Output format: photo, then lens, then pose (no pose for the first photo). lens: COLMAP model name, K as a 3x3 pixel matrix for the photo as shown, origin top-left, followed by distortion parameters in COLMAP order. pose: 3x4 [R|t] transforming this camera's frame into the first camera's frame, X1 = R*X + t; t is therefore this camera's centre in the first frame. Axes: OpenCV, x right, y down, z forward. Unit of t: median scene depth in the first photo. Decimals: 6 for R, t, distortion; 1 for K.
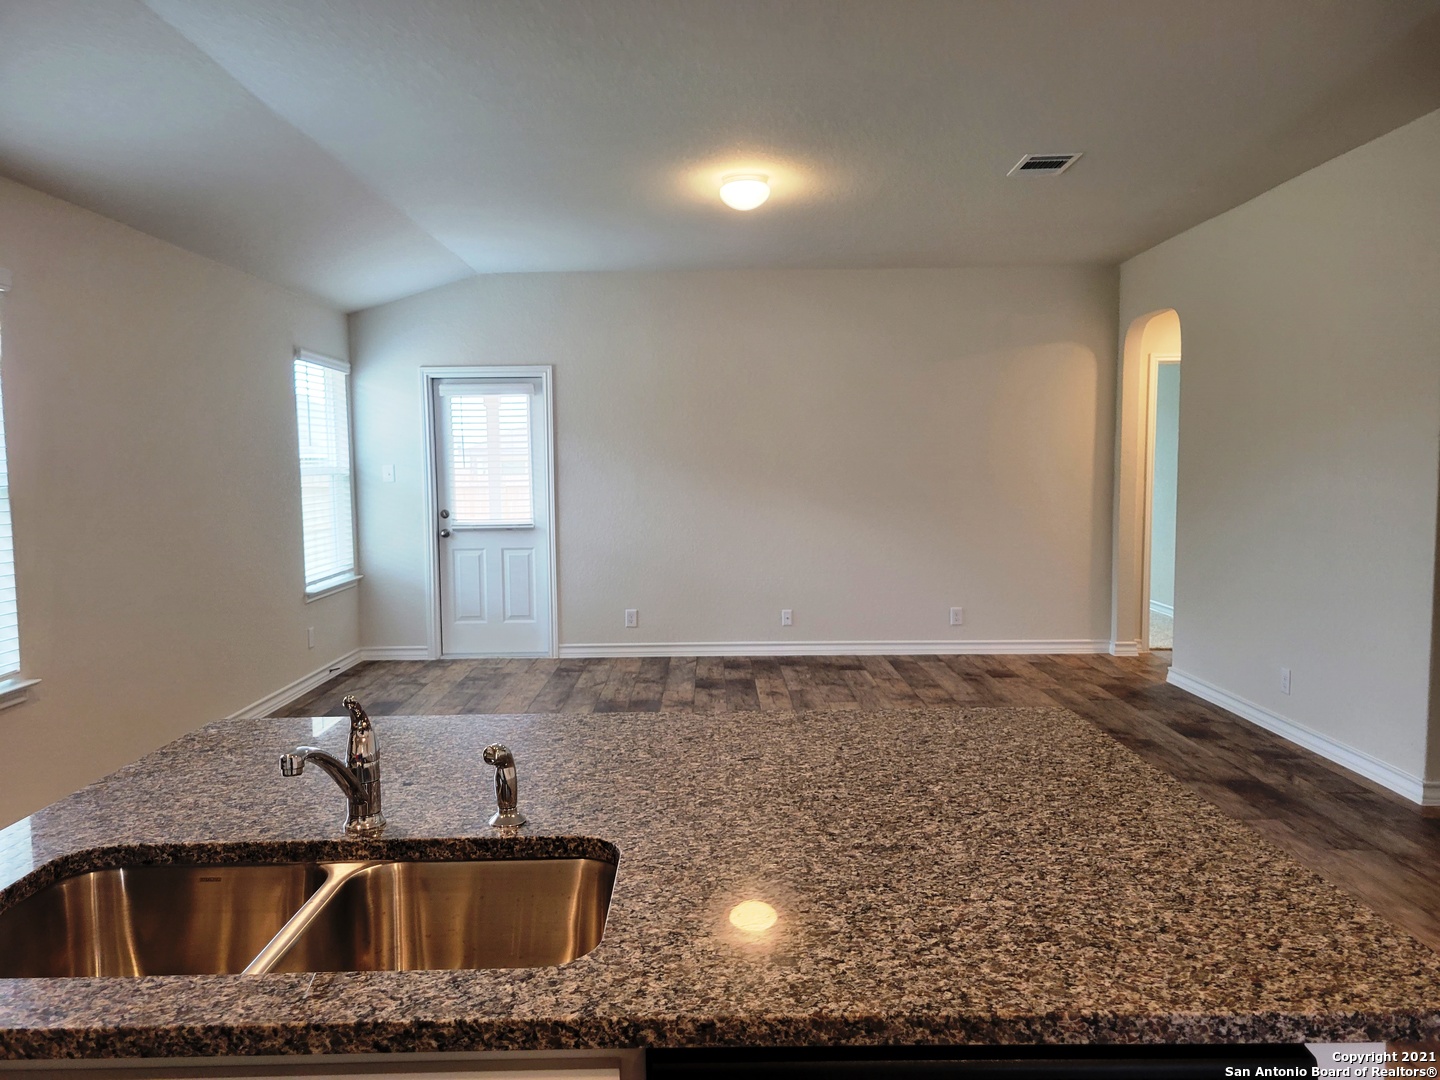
lens RADIAL K [[1094.8, 0, 696.6], [0, 1094.8, 541.9], [0, 0, 1]] dist [0.052696, -0.055235]
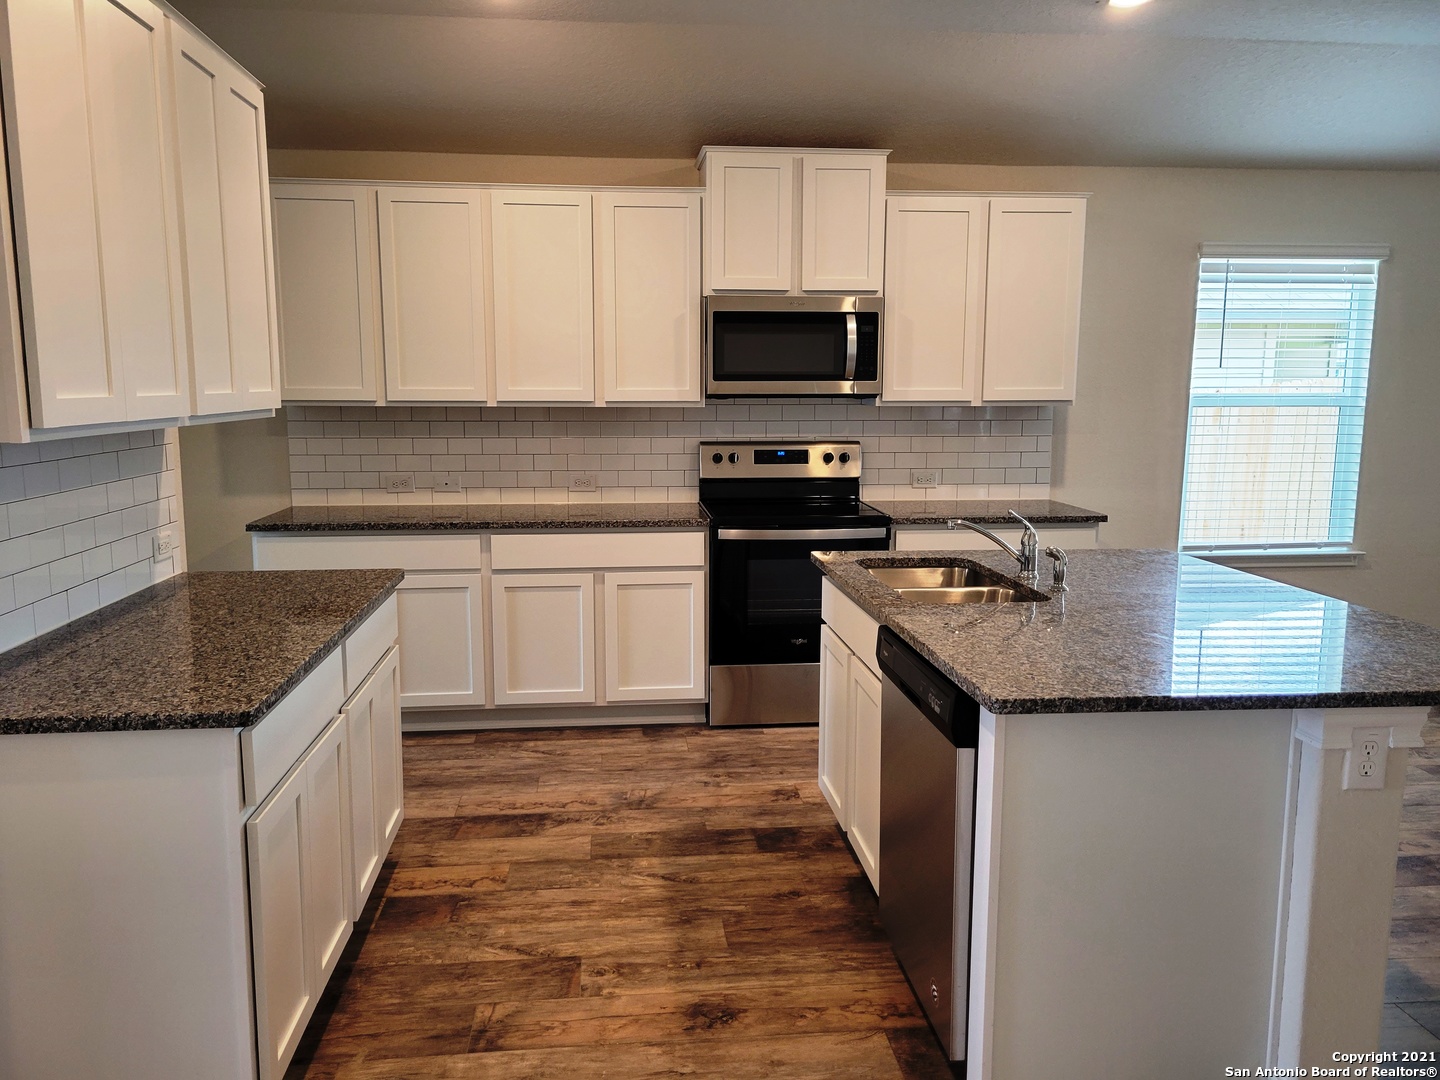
lens RADIAL K [[1081.0, 0, 708.8], [0, 1081.0, 534.5], [0, 0, 1]] dist [0.026884, -0.002636]
pose [[0.103208, 0.153292, -0.982777, 0.327826], [-0.077587, 0.986283, 0.145691, -0.014443], [0.991629, 0.061214, 0.113686, 0.033123]]
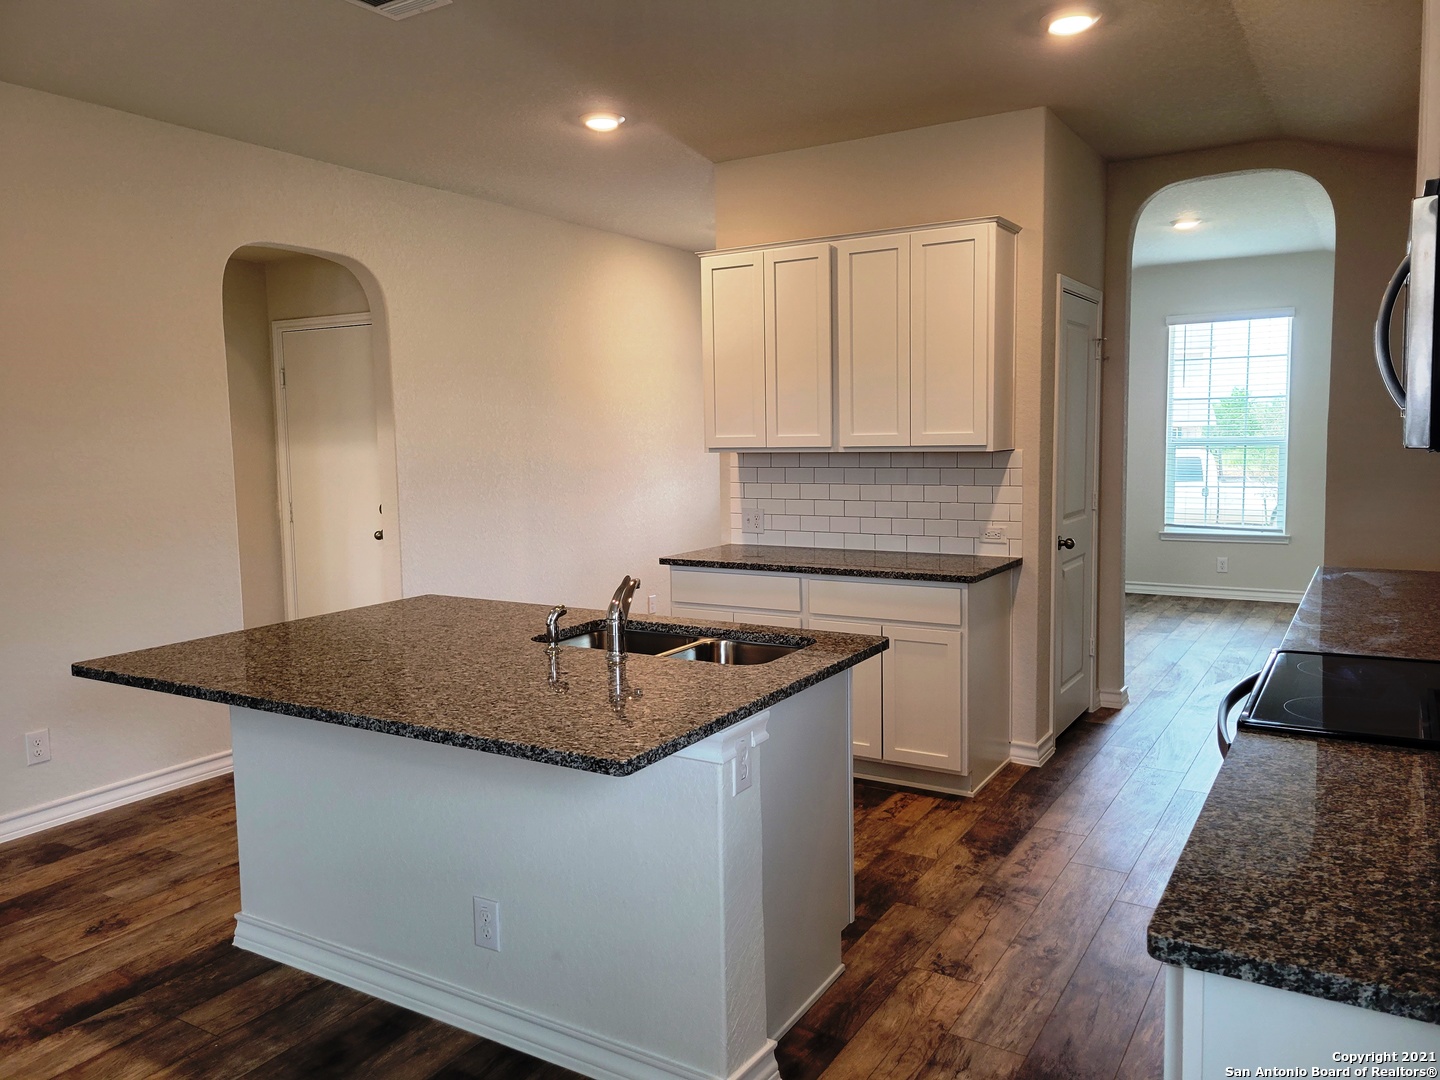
lens RADIAL K [[1080.3, 0, 708.7], [0, 1080.3, 535.5], [0, 0, 1]] dist [0.073278, -0.083203]
pose [[-0.857682, -0.023263, 0.513654, -0.266199], [0.065909, 0.985761, 0.154697, -0.039858], [-0.509939, 0.166535, -0.843936, 0.476495]]
